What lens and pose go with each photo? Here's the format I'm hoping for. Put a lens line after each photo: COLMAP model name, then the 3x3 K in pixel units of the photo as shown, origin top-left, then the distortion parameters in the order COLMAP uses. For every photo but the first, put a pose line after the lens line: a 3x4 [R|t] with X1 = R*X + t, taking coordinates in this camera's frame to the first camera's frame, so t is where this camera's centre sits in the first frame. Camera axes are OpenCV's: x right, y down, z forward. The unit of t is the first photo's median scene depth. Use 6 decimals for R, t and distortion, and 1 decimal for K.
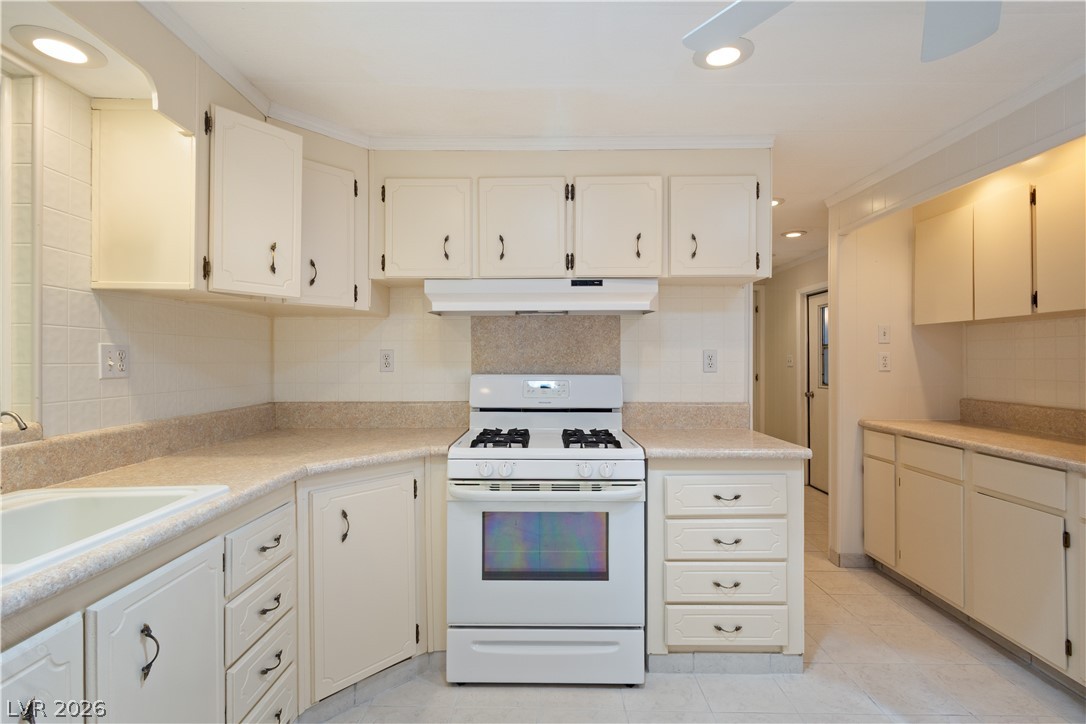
lens RADIAL K [[504.5, 0, 543.4], [0, 504.5, 356.0], [0, 0, 1]] dist [0.004632, 0.000612]
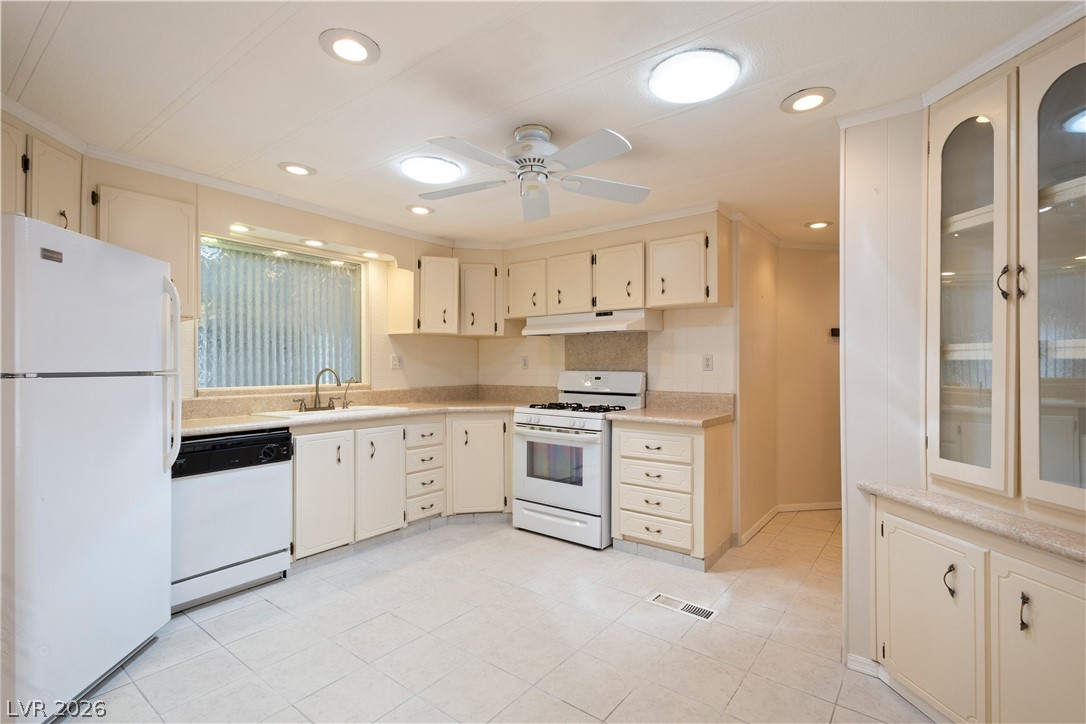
lens RADIAL K [[504.5, 0, 544.4], [0, 504.5, 361.9], [0, 0, 1]] dist [0.004632, 0.000612]
pose [[0.797980, -0.002558, -0.602678, 1.033593], [0.002320, 0.999997, -0.001173, 0.011470], [0.602679, -0.000462, 0.797983, -0.464015]]
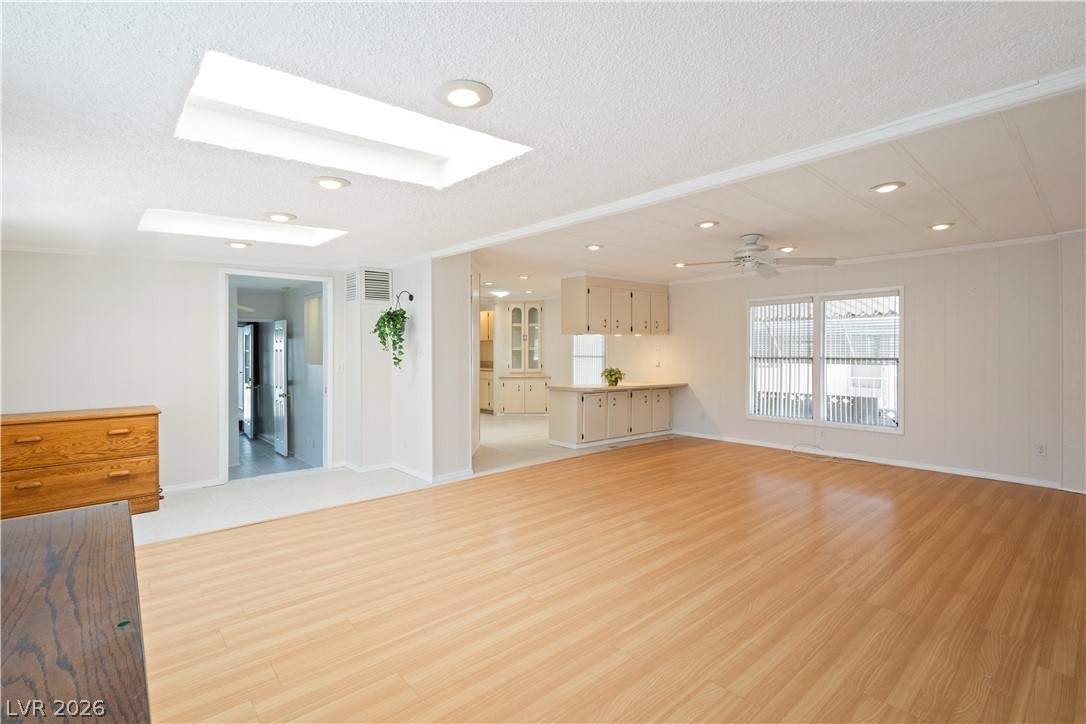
lens RADIAL K [[504.5, 0, 538.6], [0, 504.5, 362.7], [0, 0, 1]] dist [0.004632, 0.000612]
pose [[0.753839, -0.018182, 0.656807, -1.940716], [0.002127, 0.999679, 0.025233, 0.007454], [-0.657055, -0.017625, 0.753636, -3.127597]]
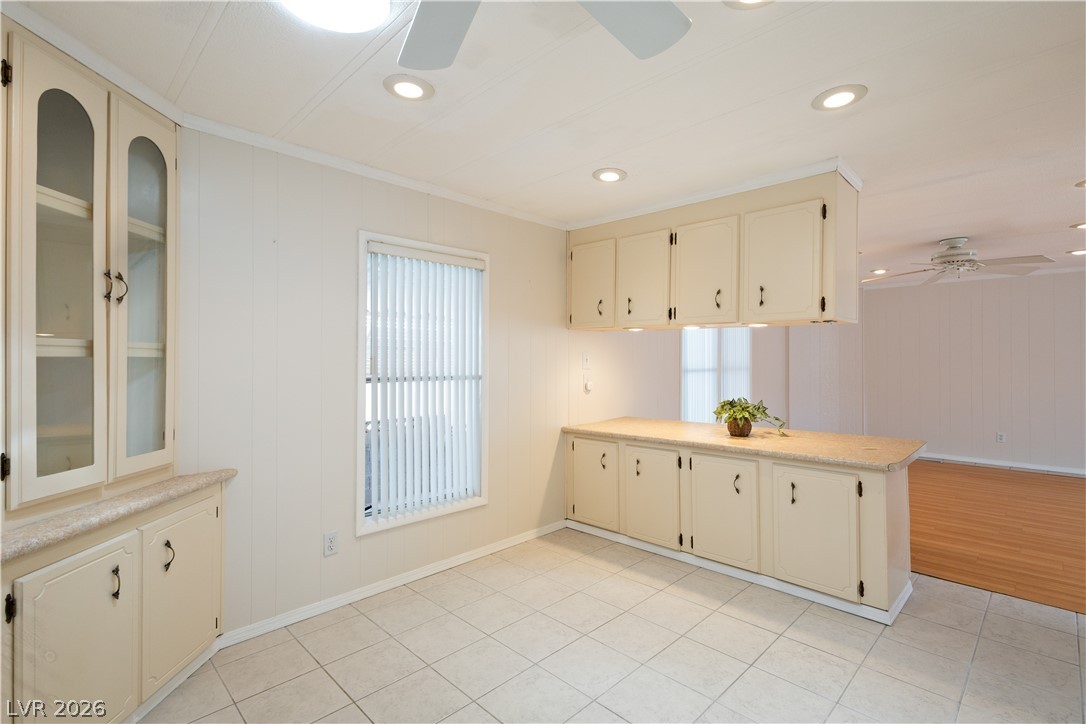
lens RADIAL K [[504.5, 0, 549.7], [0, 504.5, 358.9], [0, 0, 1]] dist [0.004632, 0.000612]
pose [[-0.707948, -0.000230, 0.706264, 0.045266], [-0.004552, 0.999981, -0.004237, 0.012583], [-0.706249, -0.006214, -0.707936, 0.683893]]
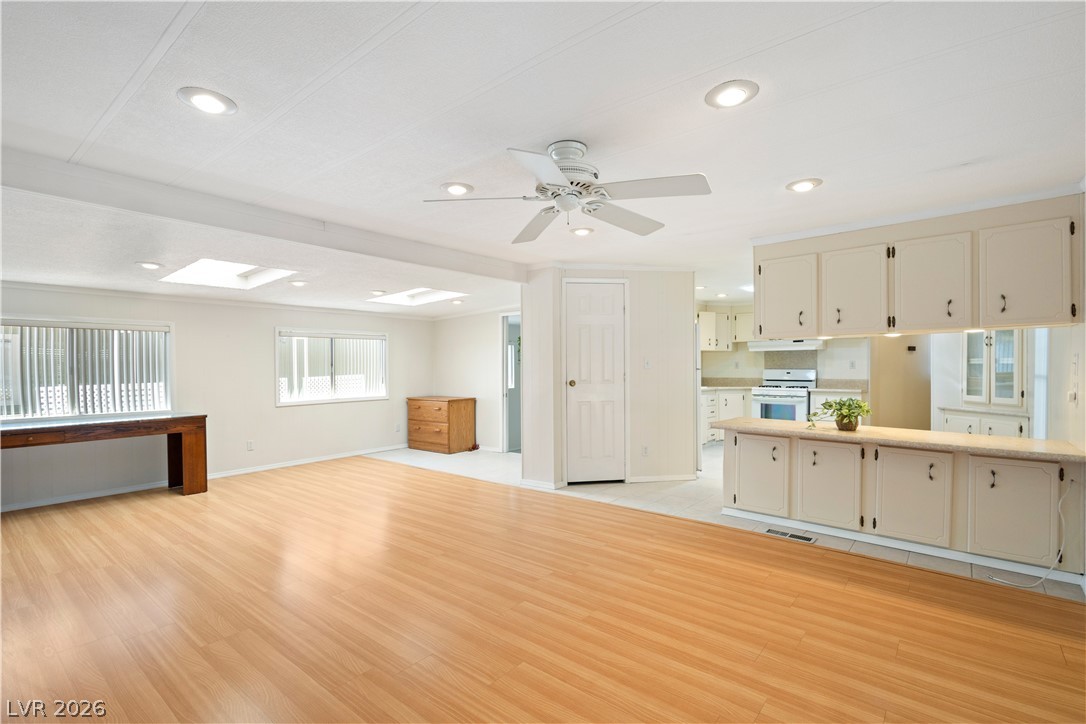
lens RADIAL K [[504.5, 0, 539.9], [0, 504.5, 370.9], [0, 0, 1]] dist [0.004632, 0.000612]
pose [[0.770528, 0.002279, -0.637402, 1.017452], [0.004882, 0.999943, 0.009477, 0.010969], [0.637387, -0.010414, 0.770473, -2.999418]]
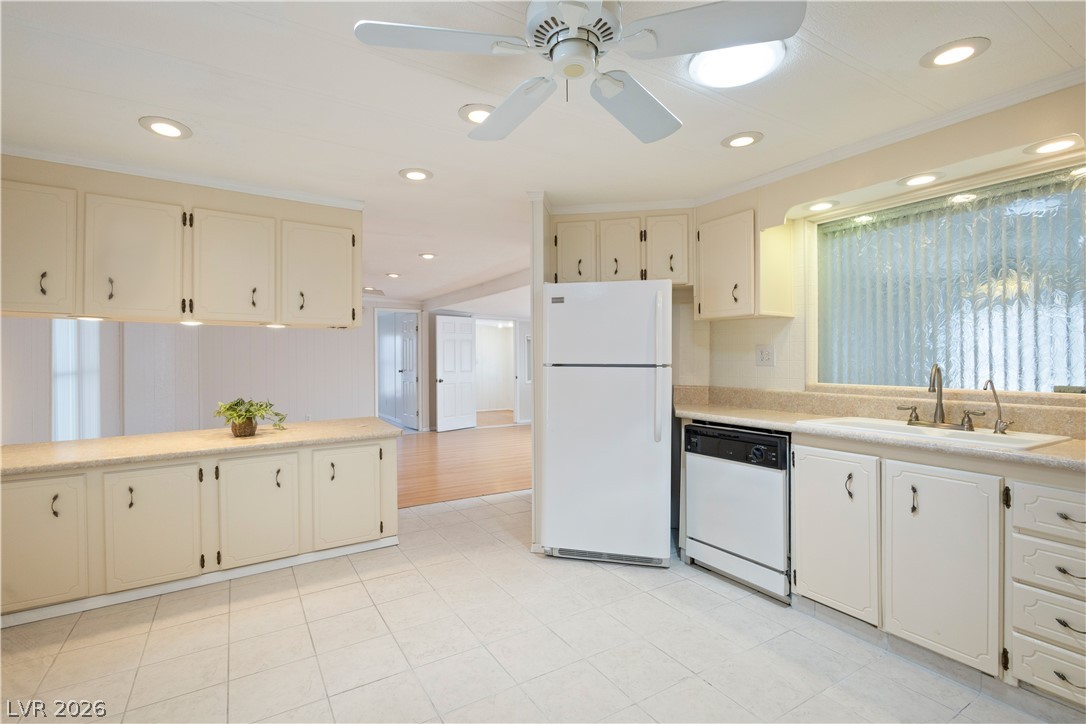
lens RADIAL K [[504.5, 0, 543.1], [0, 504.5, 361.7], [0, 0, 1]] dist [0.004632, 0.000612]
pose [[-0.846714, 0.006574, -0.532008, 0.744343], [0.006609, 0.999976, 0.001839, 0.016667], [0.532007, -0.001959, -0.846737, 0.945646]]
